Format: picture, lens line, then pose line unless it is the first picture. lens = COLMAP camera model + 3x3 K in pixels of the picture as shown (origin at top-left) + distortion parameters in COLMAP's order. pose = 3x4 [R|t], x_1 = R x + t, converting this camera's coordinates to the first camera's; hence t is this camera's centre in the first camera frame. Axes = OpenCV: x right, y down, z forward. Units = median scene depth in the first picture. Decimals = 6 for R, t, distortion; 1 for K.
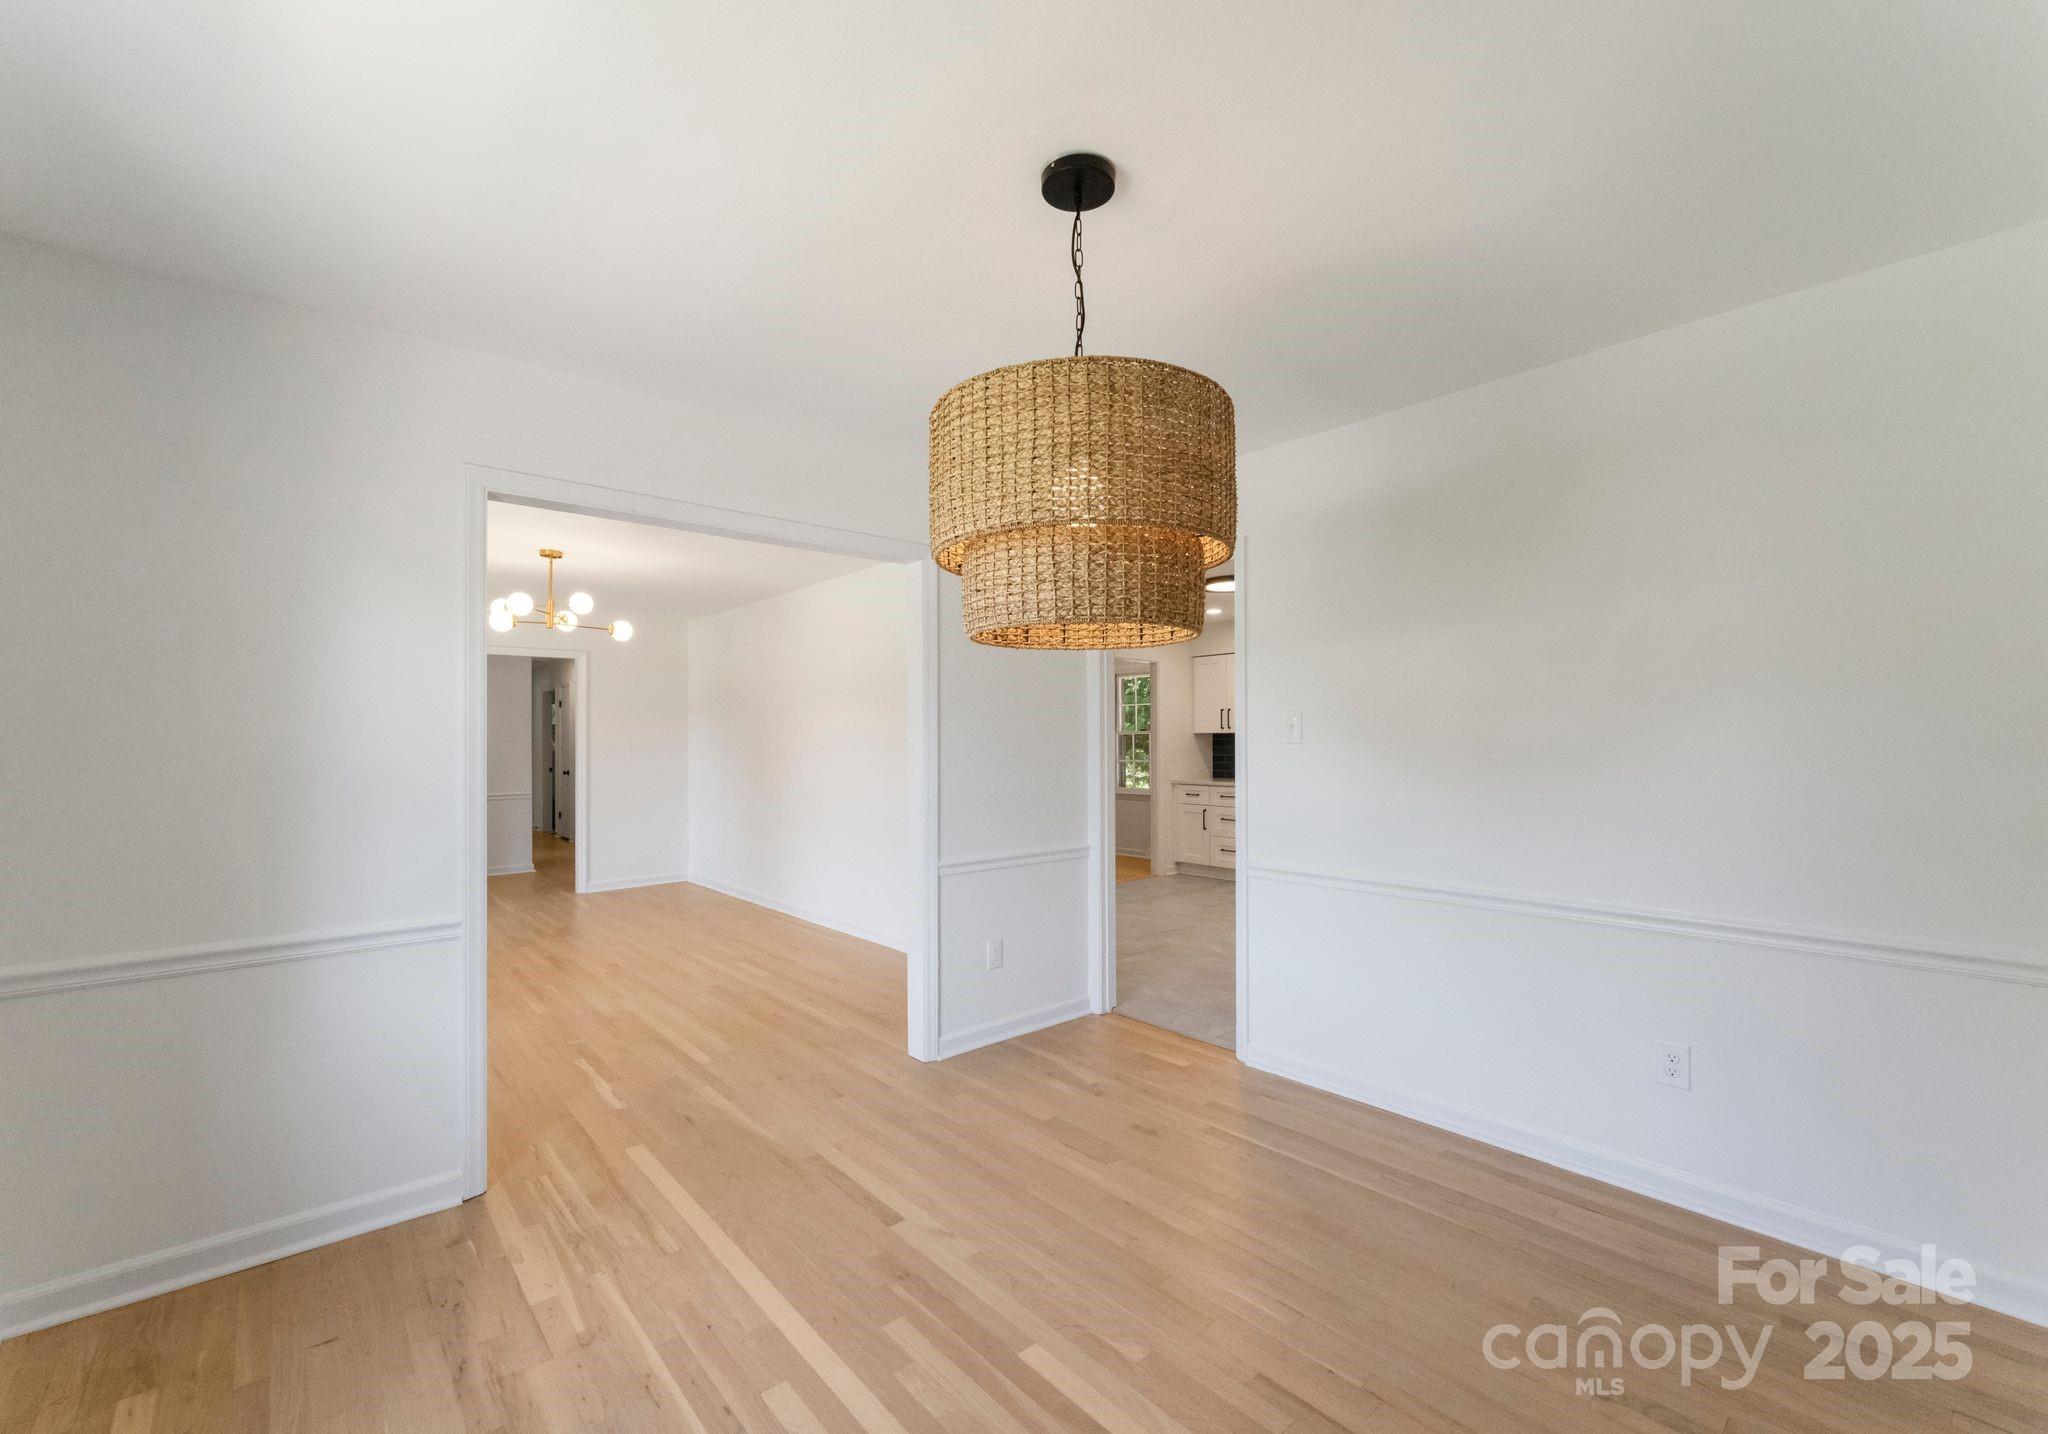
lens RADIAL K [[852.9, 0, 1007.4], [0, 852.9, 722.7], [0, 0, 1]] dist [-0.002004, -0.000174]
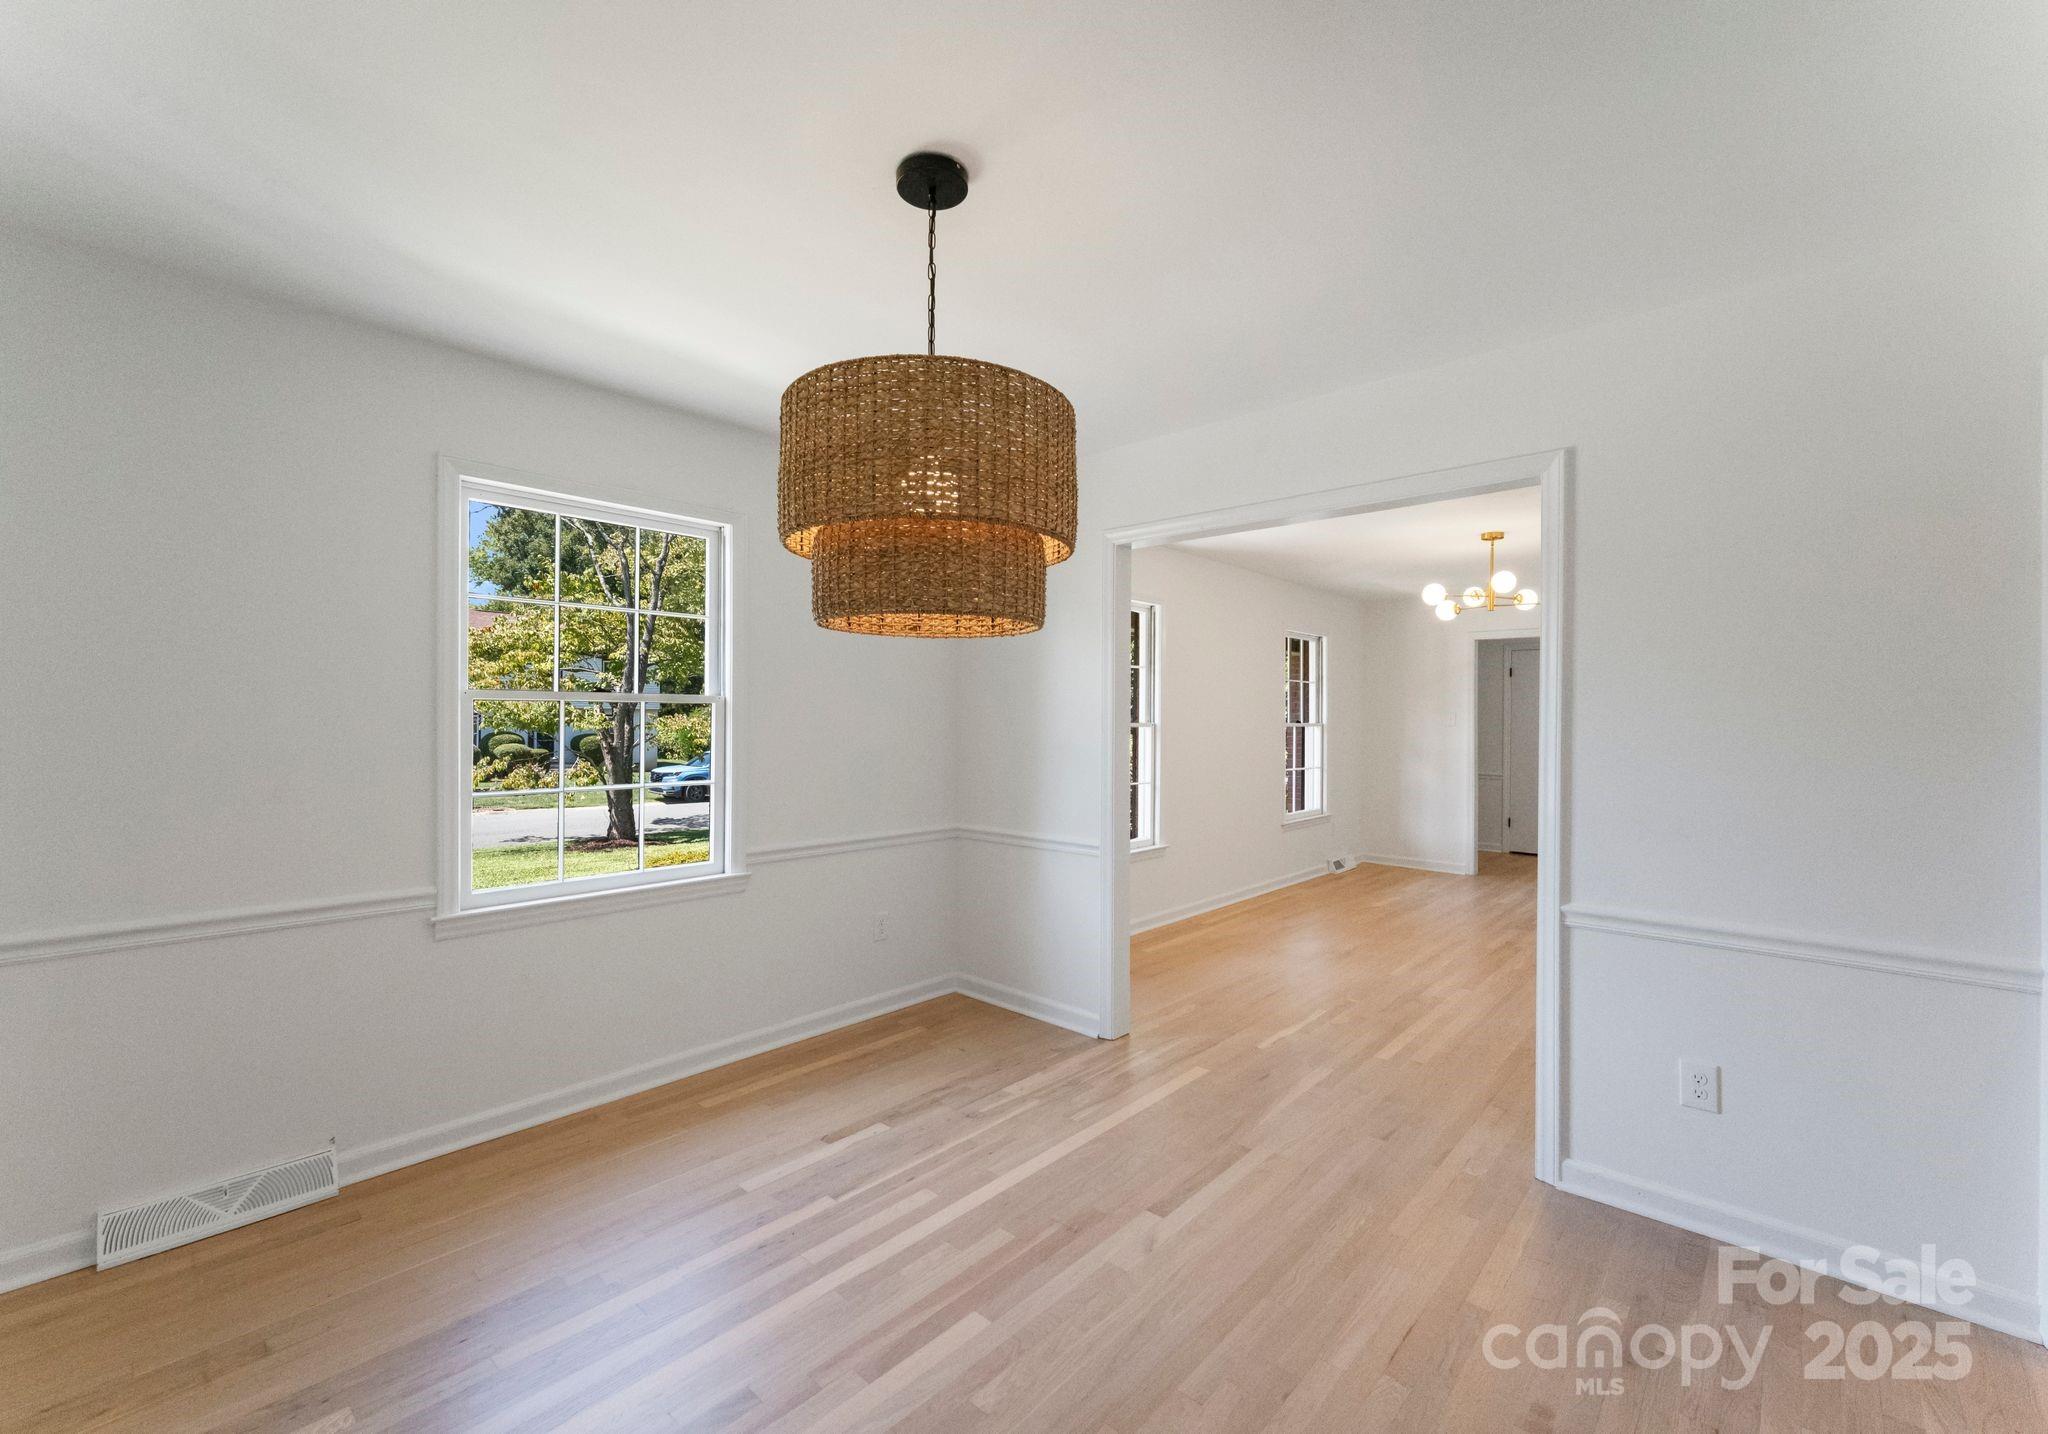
lens RADIAL K [[852.9, 0, 1027.2], [0, 852.9, 718.5], [0, 0, 1]] dist [-0.002004, -0.000174]
pose [[0.121856, 0.004222, -0.992539, 0.786870], [0.015866, 0.999855, 0.006201, 0.004424], [0.992421, -0.016504, 0.121771, 0.703868]]
